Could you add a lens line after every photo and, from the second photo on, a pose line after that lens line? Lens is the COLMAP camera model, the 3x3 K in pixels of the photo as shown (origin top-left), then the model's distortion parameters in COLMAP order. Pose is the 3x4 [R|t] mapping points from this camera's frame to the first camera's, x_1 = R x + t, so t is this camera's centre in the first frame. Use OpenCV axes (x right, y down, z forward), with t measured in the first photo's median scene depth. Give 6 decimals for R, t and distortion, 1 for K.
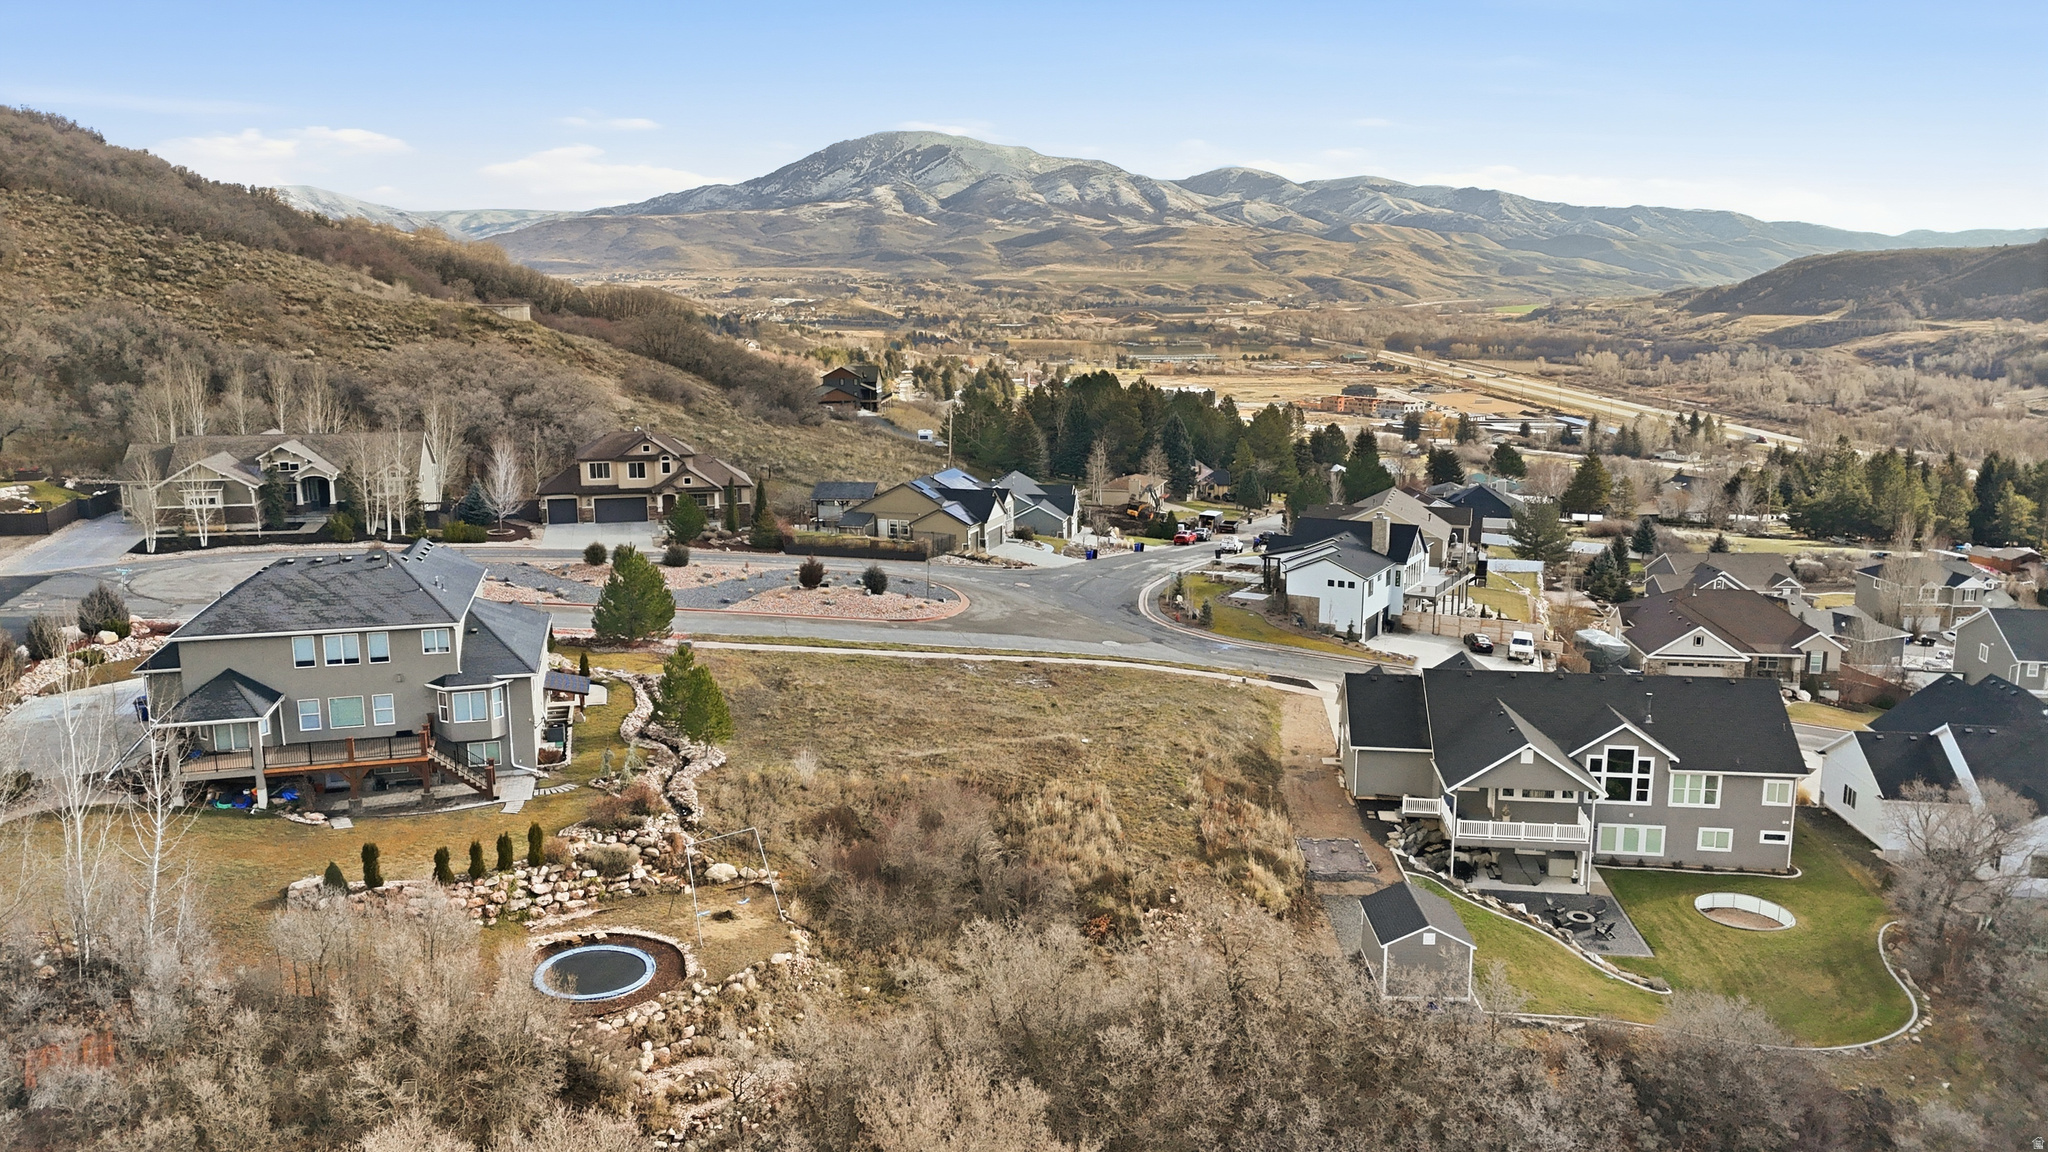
lens RADIAL K [[1491.3, 0, 1024.0], [0, 1491.3, 576.0], [0, 0, 1]] dist [0.091744, -0.093062]
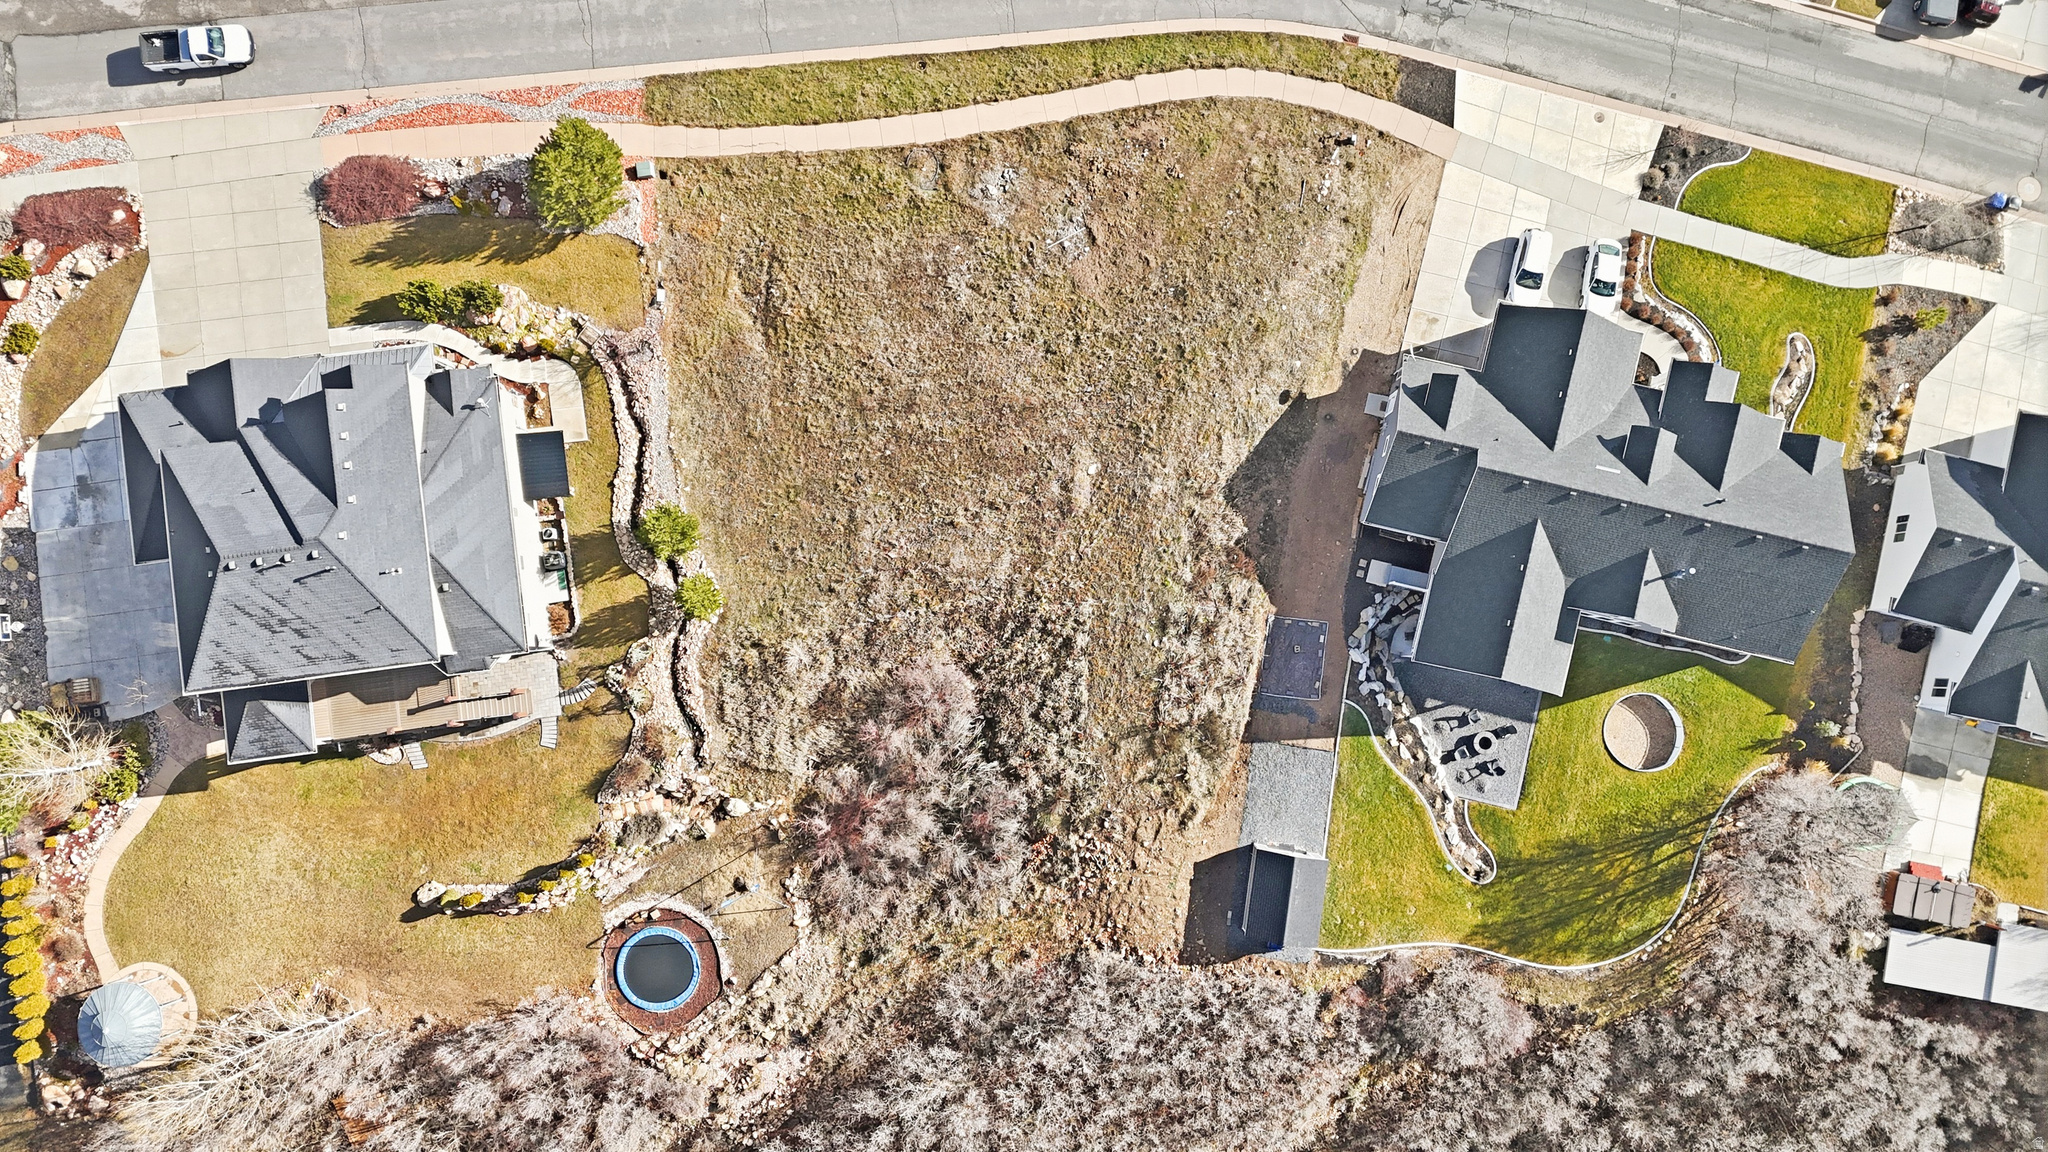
lens RADIAL K [[1491.3, 0, 1024.0], [0, 1491.3, 576.0], [0, 0, 1]] dist [0.091744, -0.093062]
pose [[0.992073, 0.123975, -0.020535, 0.016371], [-0.010169, 0.242077, 0.970204, -0.504706], [0.125252, -0.962304, 0.241419, 0.443940]]
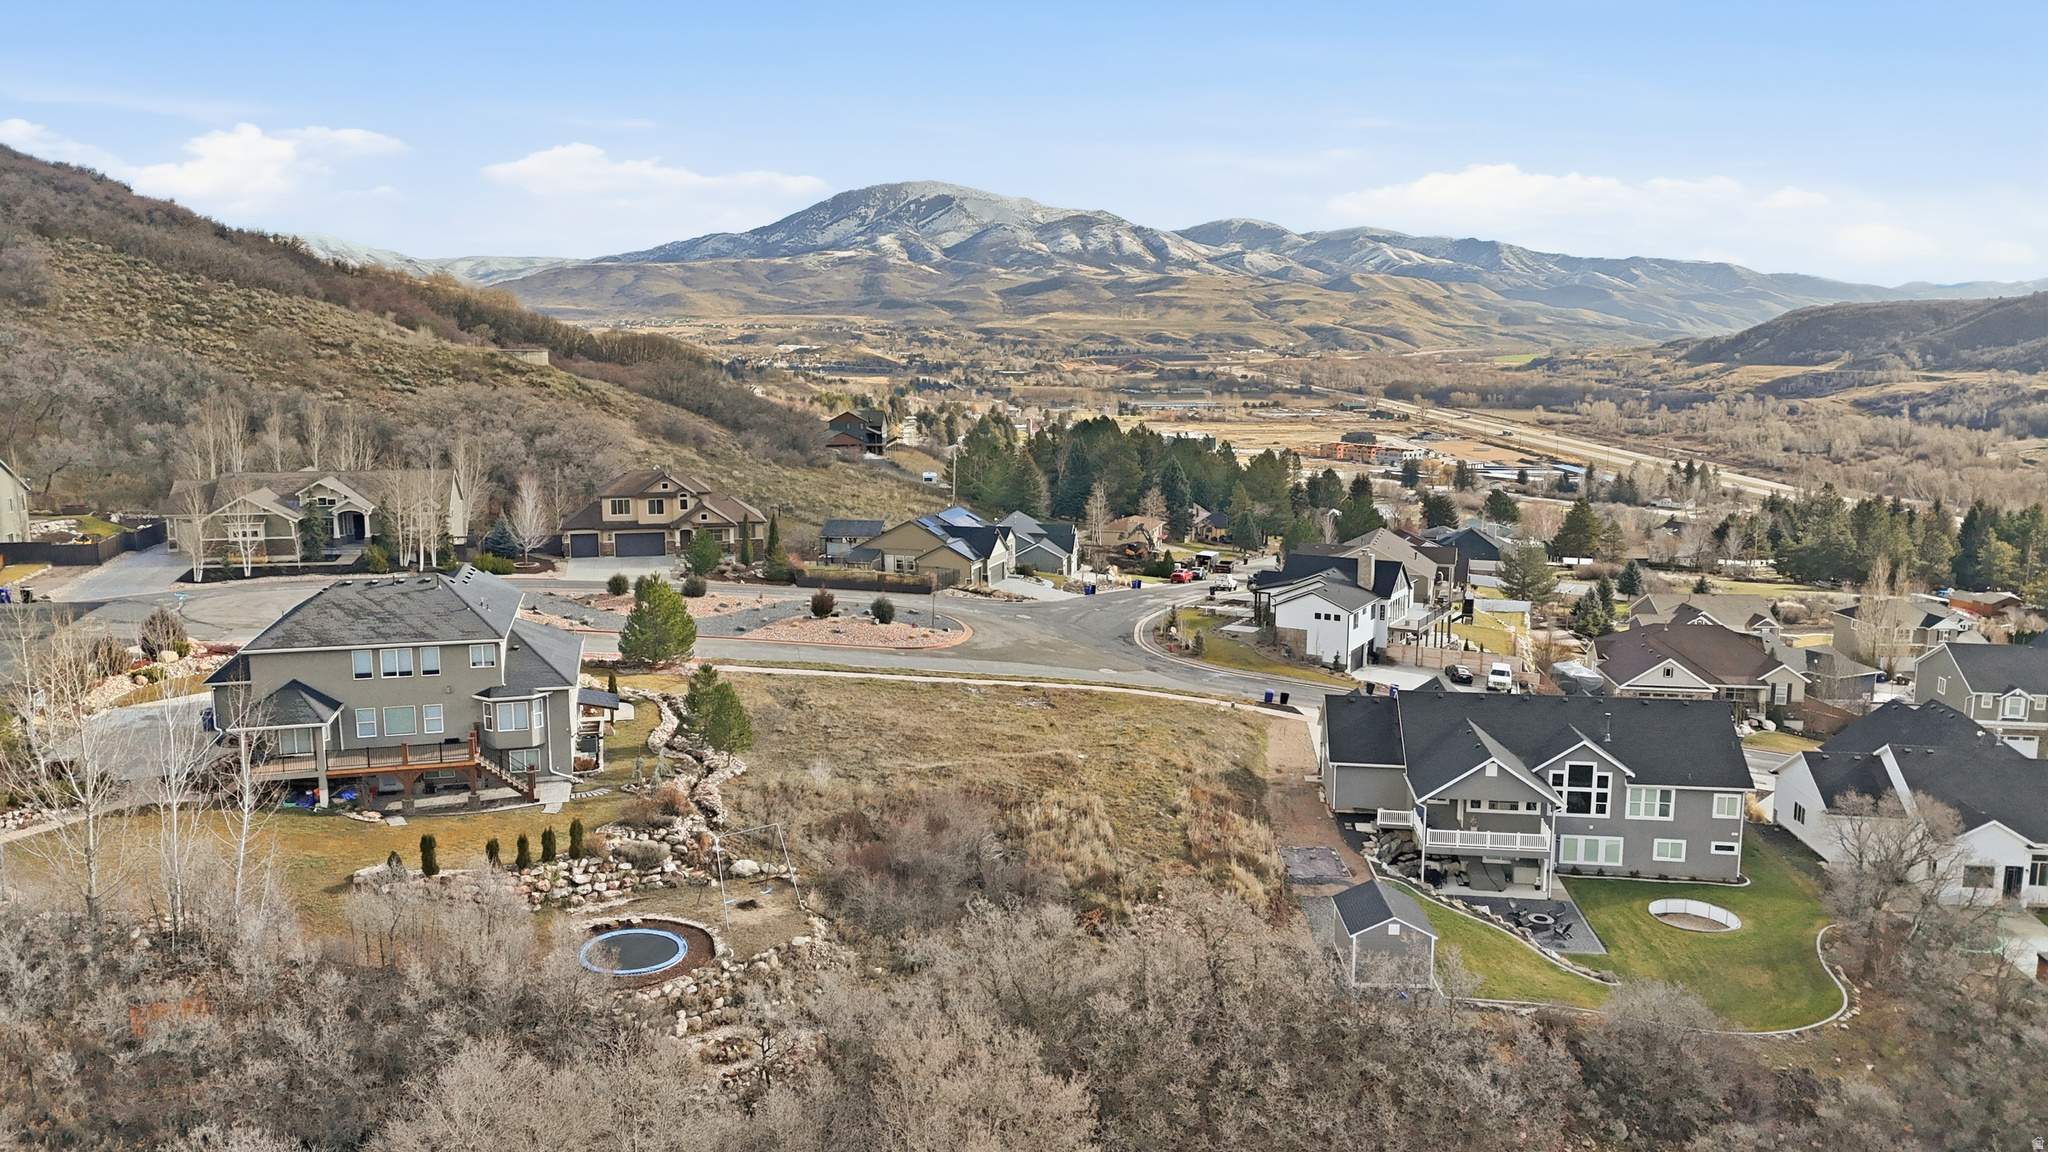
lens RADIAL K [[1491.3, 0, 1024.0], [0, 1491.3, 576.0], [0, 0, 1]] dist [0.091744, -0.093062]
pose [[0.999992, 0.003822, -0.001284, 0.000679], [-0.003859, 0.999520, -0.030746, 0.009125], [0.001166, 0.030751, 0.999526, -0.044893]]
